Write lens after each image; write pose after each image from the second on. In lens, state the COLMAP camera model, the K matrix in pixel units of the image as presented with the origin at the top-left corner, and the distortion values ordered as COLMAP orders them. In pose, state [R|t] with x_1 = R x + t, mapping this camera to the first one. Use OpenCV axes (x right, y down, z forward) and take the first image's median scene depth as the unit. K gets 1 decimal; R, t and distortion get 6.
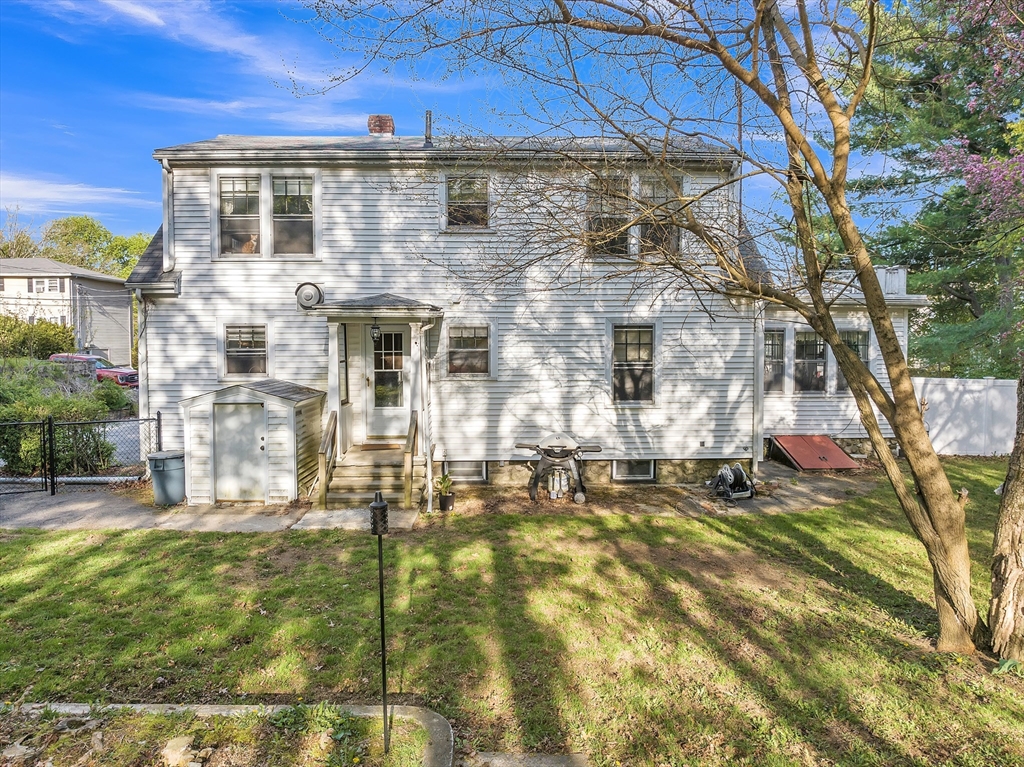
lens RADIAL K [[738.9, 0, 512.3], [0, 738.9, 383.8], [0, 0, 1]] dist [-0.029325, -0.000472]
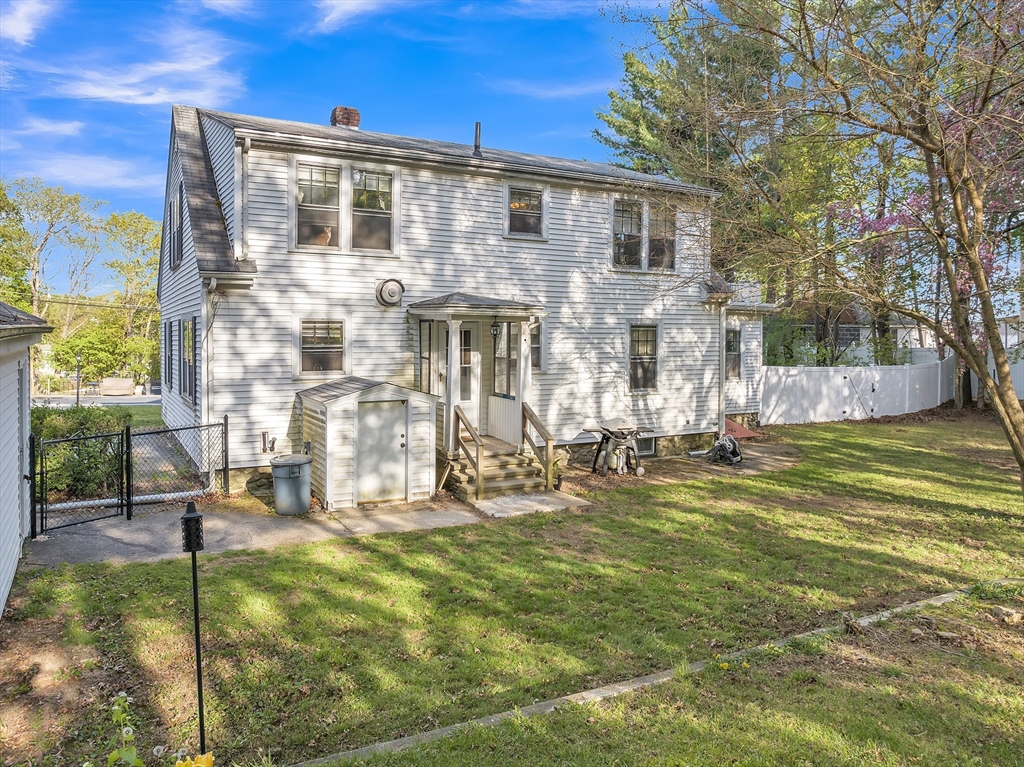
lens RADIAL K [[738.9, 0, 517.4], [0, 738.9, 353.3], [0, 0, 1]] dist [-0.029325, -0.000472]
pose [[0.886414, -0.006040, 0.462854, -0.581243], [0.021175, 0.999397, -0.027511, -0.004995], [-0.462409, 0.034187, 0.886008, 0.036570]]
